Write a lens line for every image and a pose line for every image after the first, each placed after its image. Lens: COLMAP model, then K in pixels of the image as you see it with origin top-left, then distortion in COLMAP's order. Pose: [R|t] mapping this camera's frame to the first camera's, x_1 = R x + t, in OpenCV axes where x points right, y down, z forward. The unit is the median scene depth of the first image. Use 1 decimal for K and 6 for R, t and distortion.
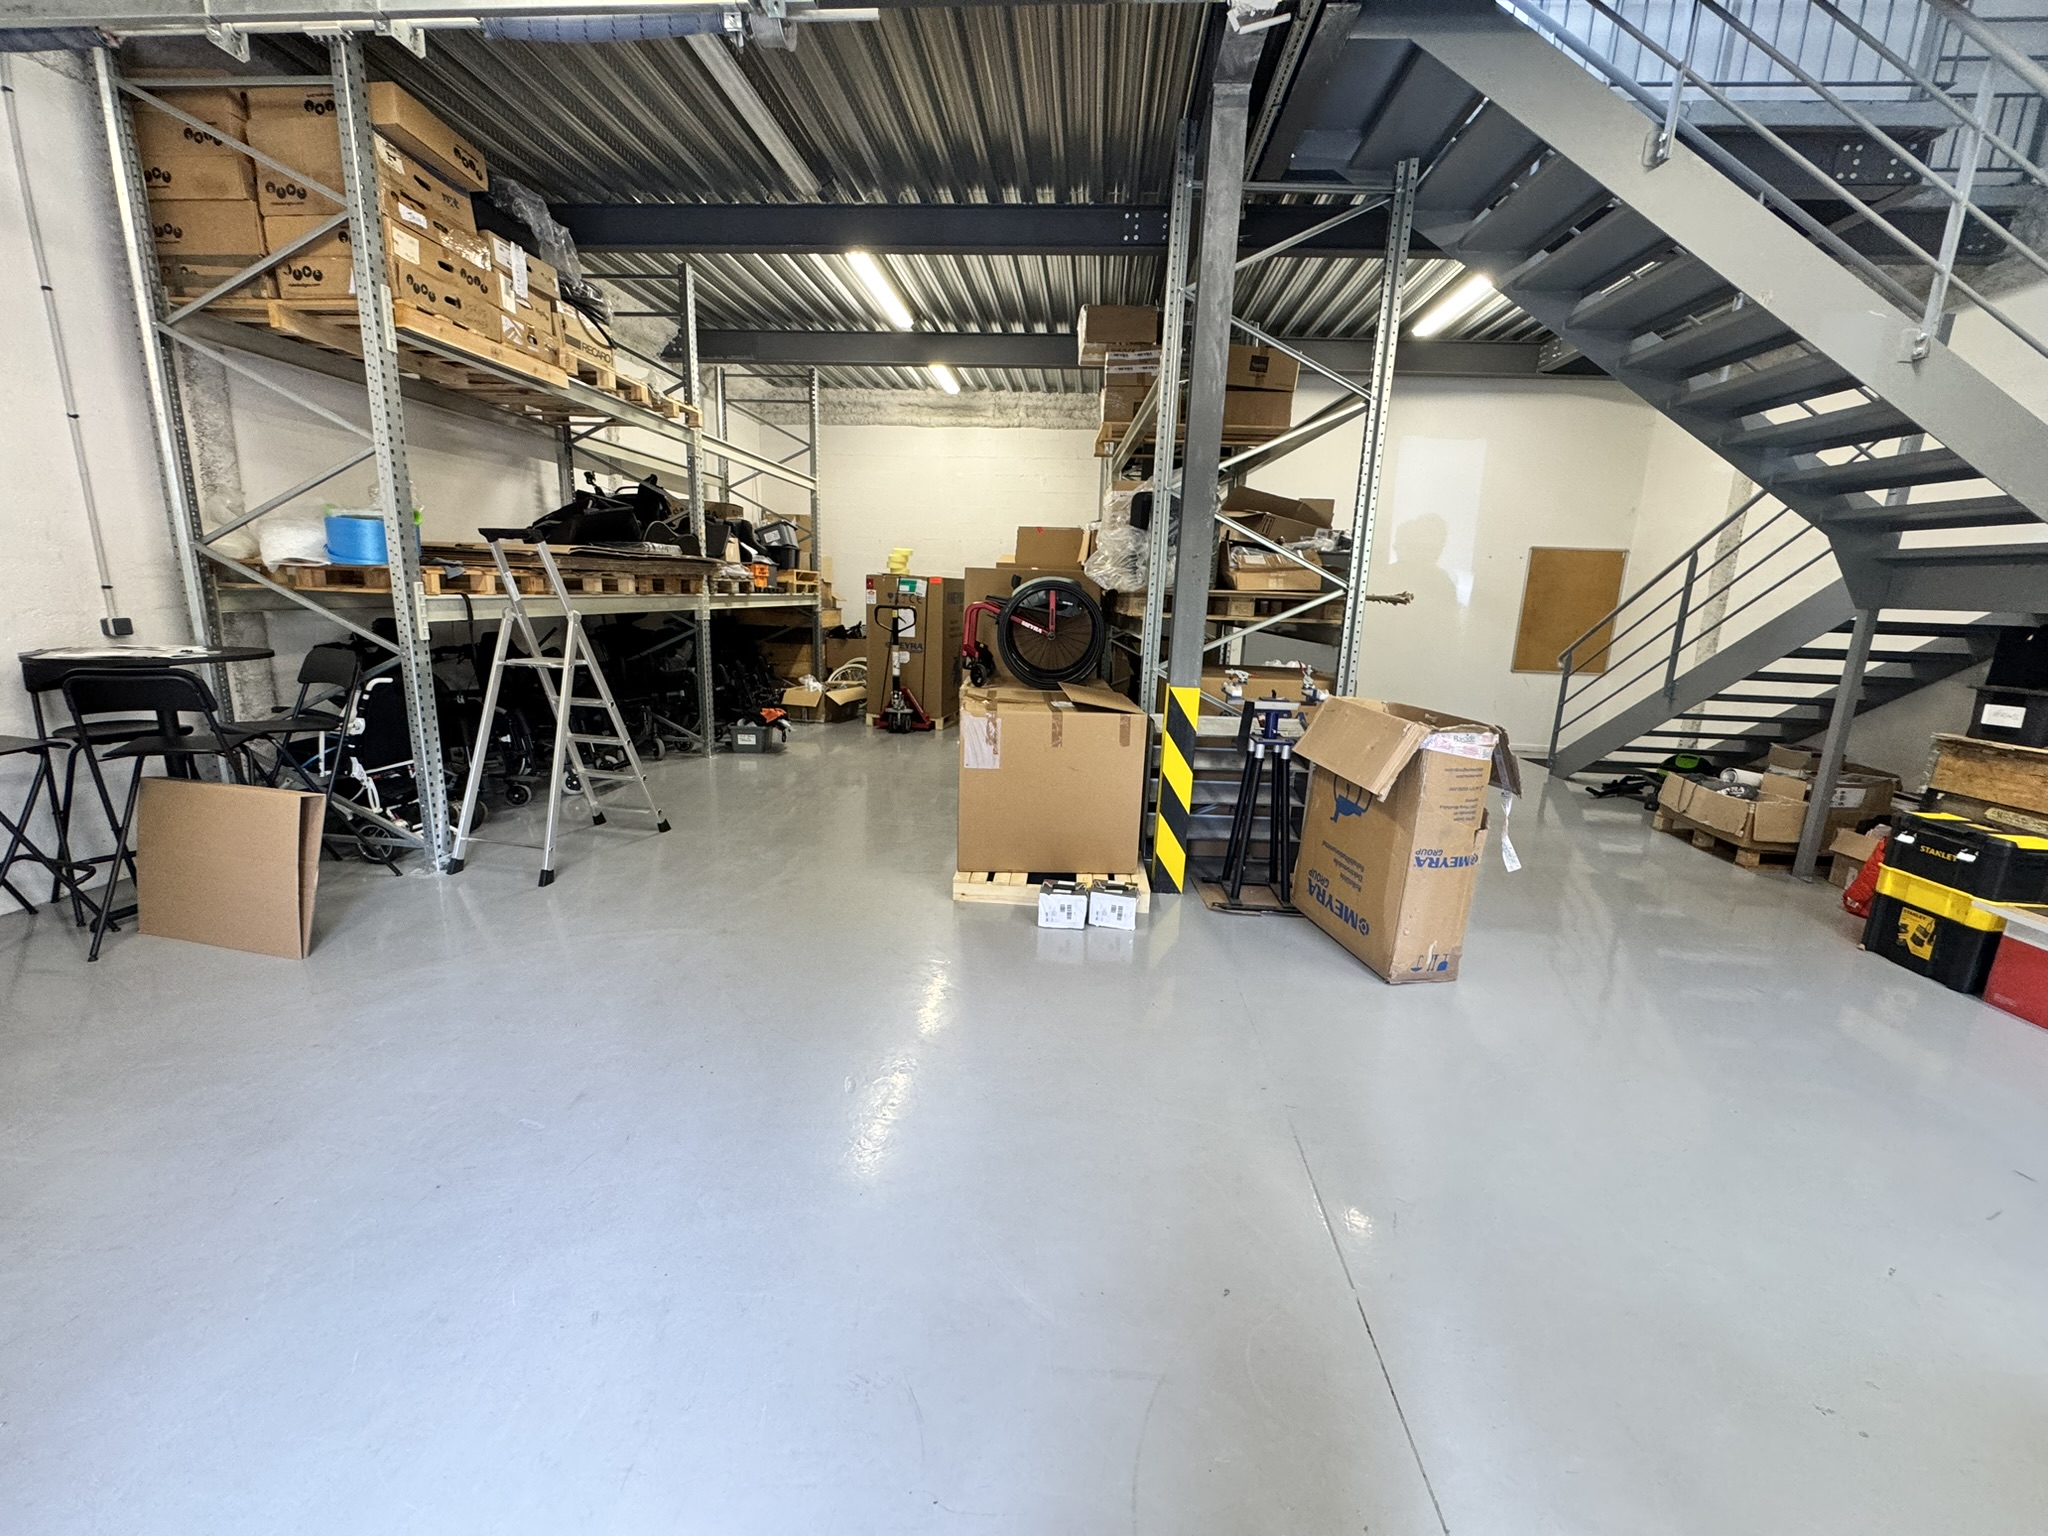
lens RADIAL K [[820.6, 0, 1026.0], [0, 820.6, 768.1], [0, 0, 1]] dist [-0.003748, 0.000549]
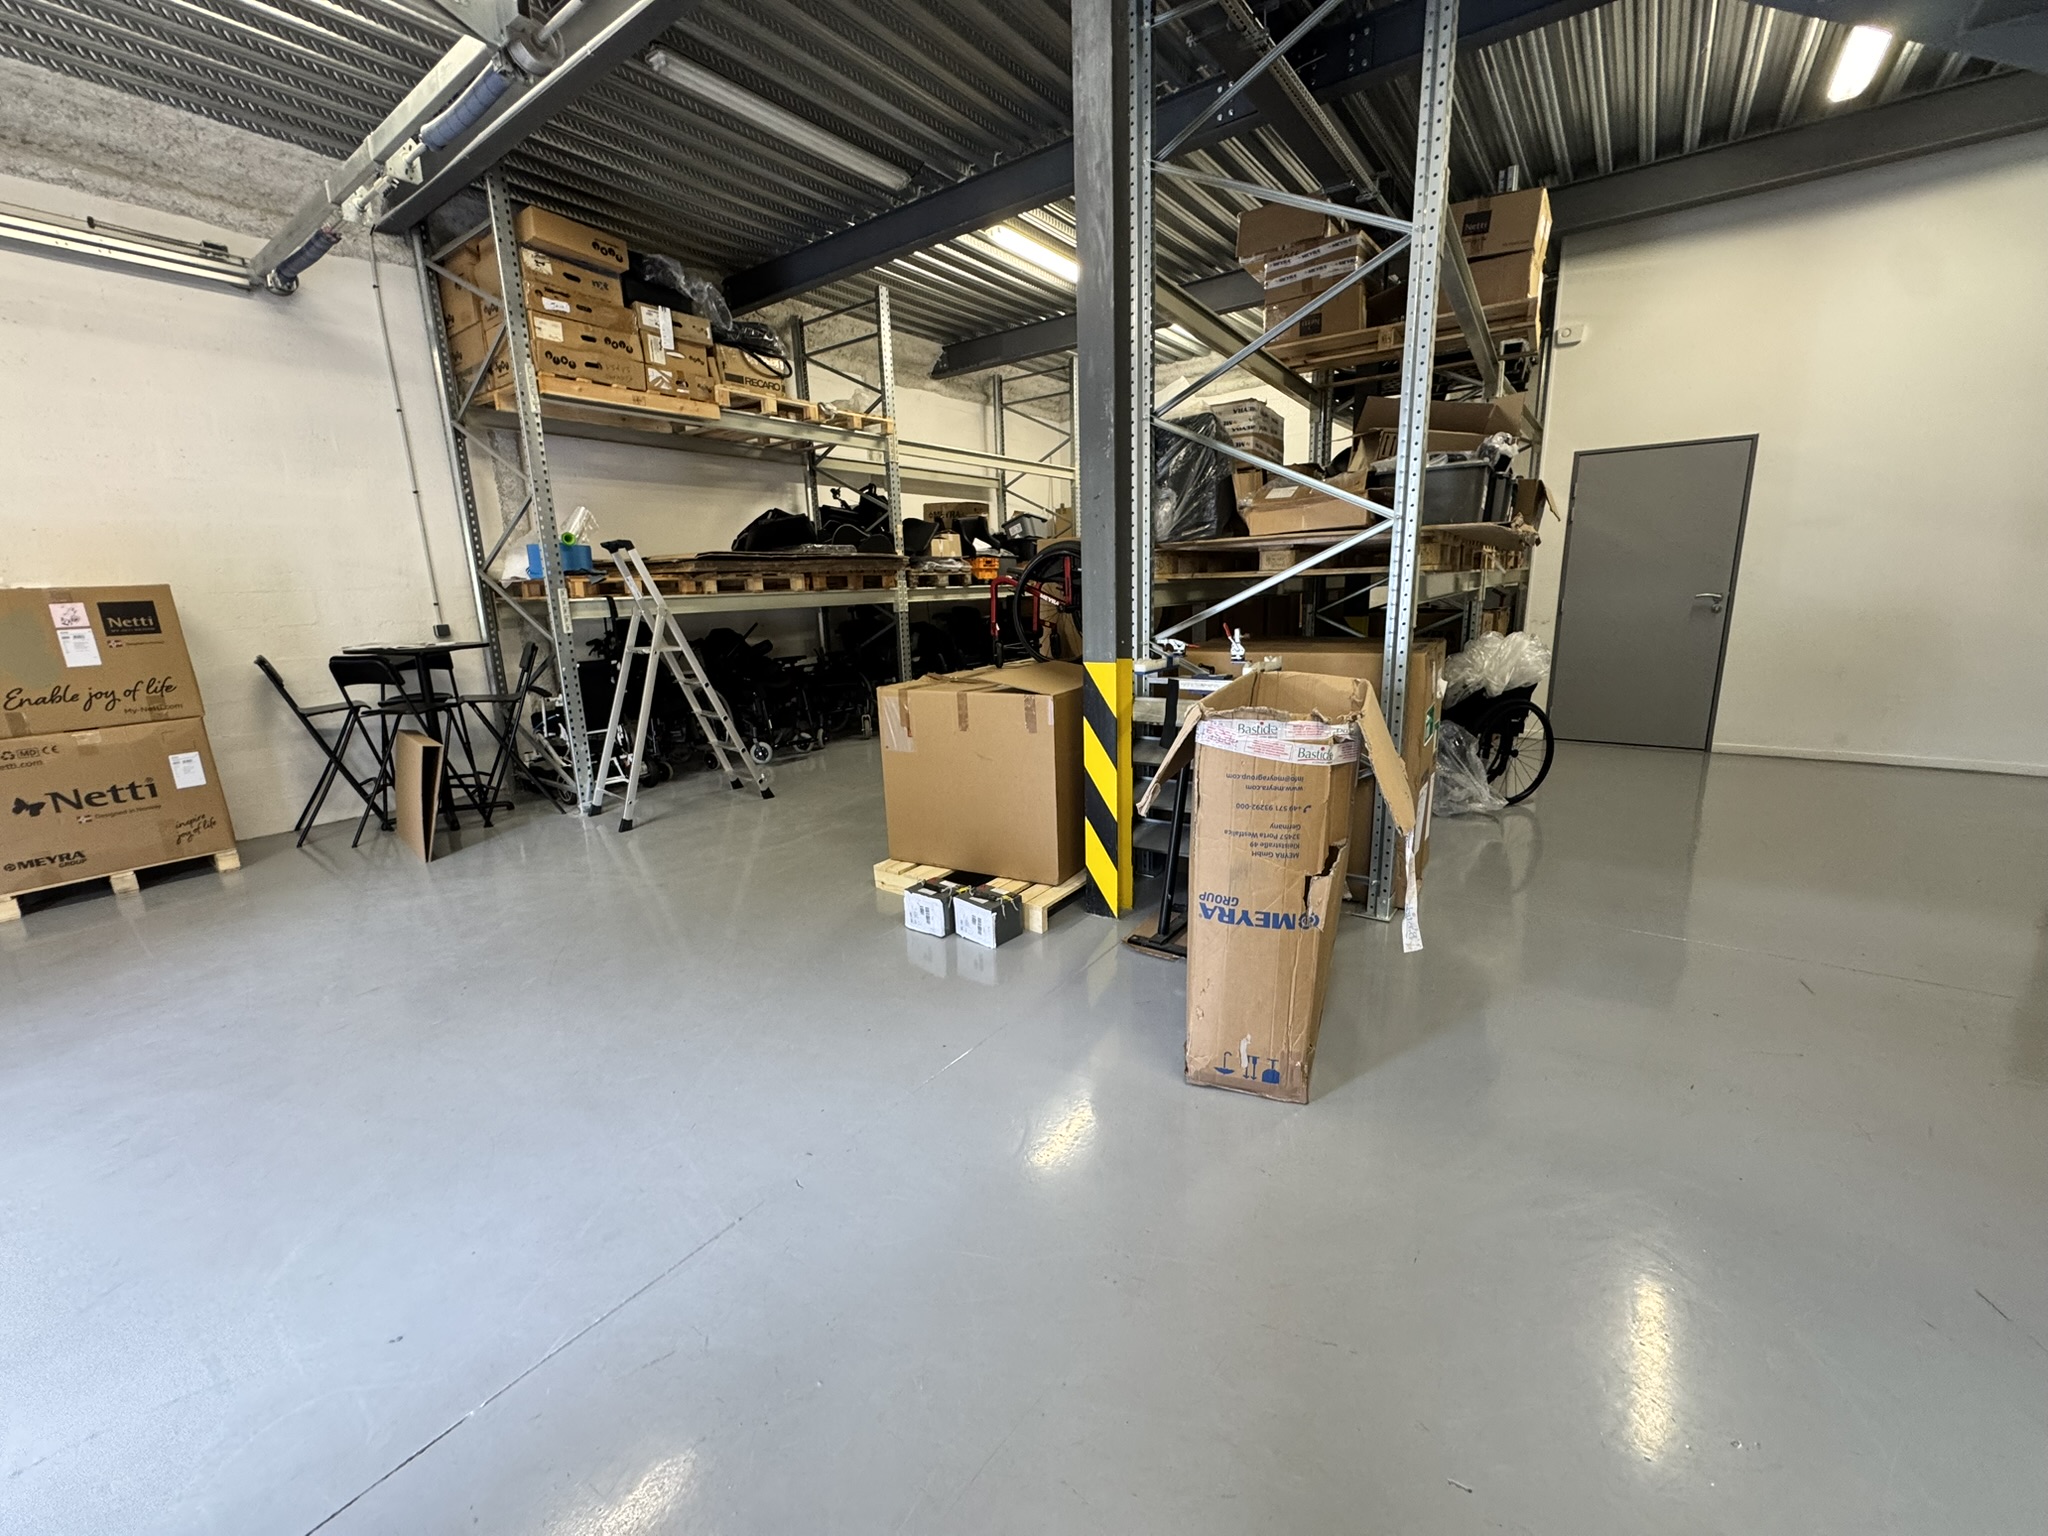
lens RADIAL K [[820.6, 0, 1029.3], [0, 820.6, 772.0], [0, 0, 1]] dist [-0.003748, 0.000549]
pose [[0.846327, 0.057445, -0.529557, 0.532874], [-0.052773, 0.998319, 0.023955, -0.006490], [0.530043, 0.007673, 0.847936, 0.263733]]
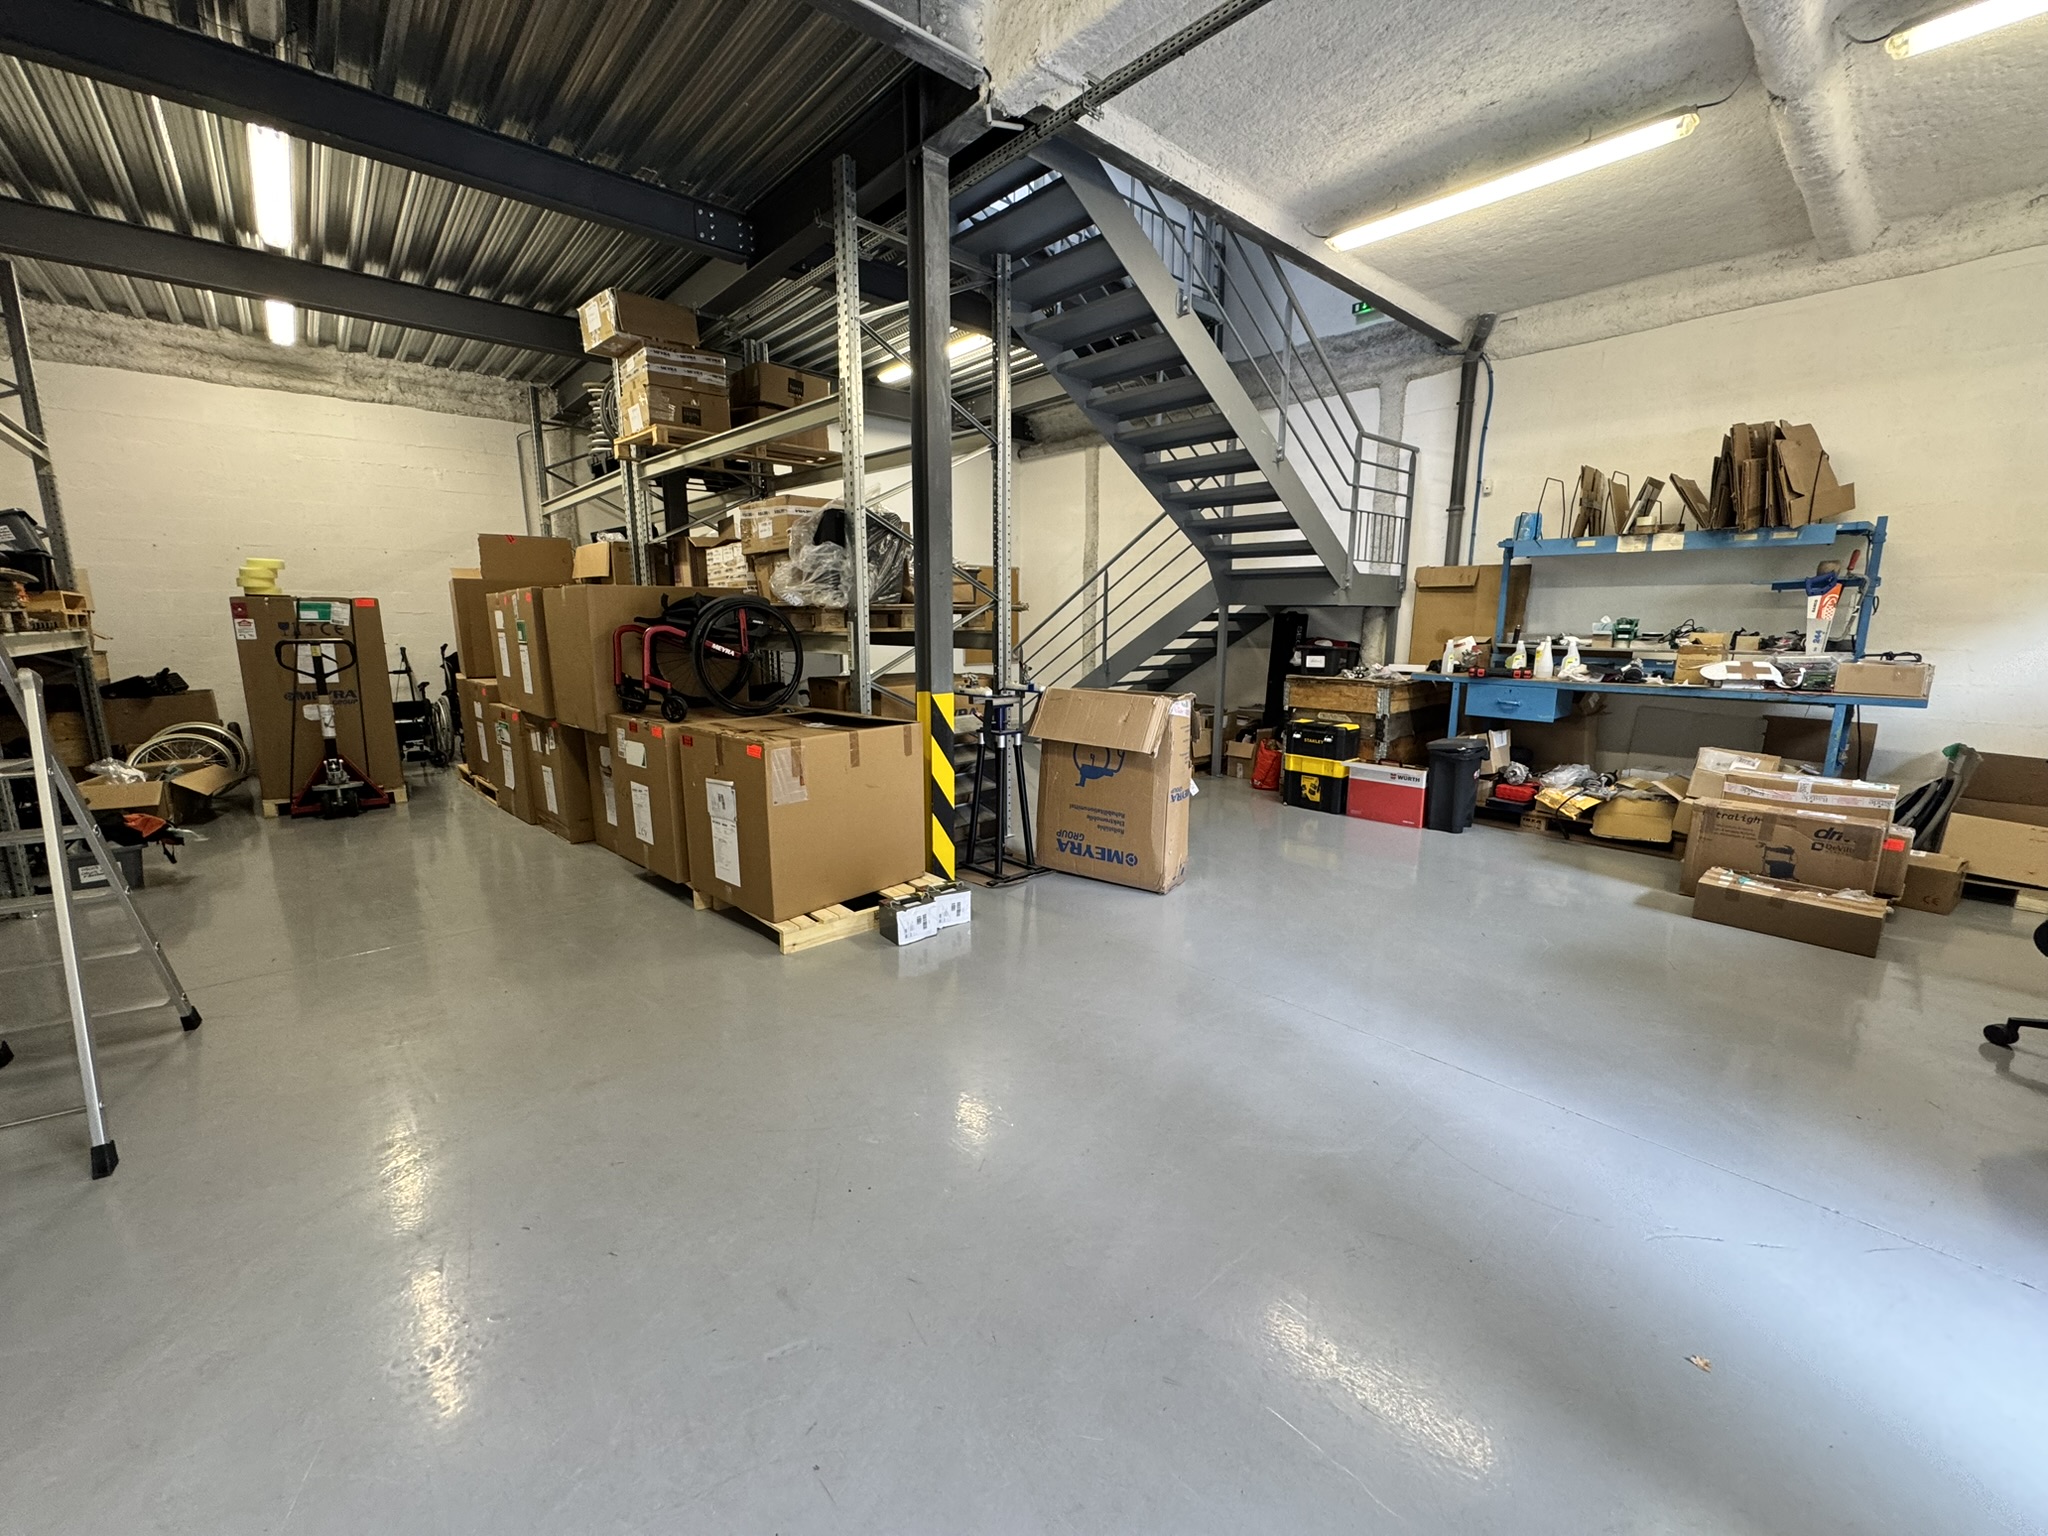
lens RADIAL K [[820.6, 0, 1026.4], [0, 820.6, 764.6], [0, 0, 1]] dist [-0.003748, 0.000549]
pose [[0.689231, -0.162169, 0.706160, -0.475921], [0.177081, 0.982776, 0.052858, -0.040567], [-0.702569, 0.088616, 0.706077, 0.157455]]
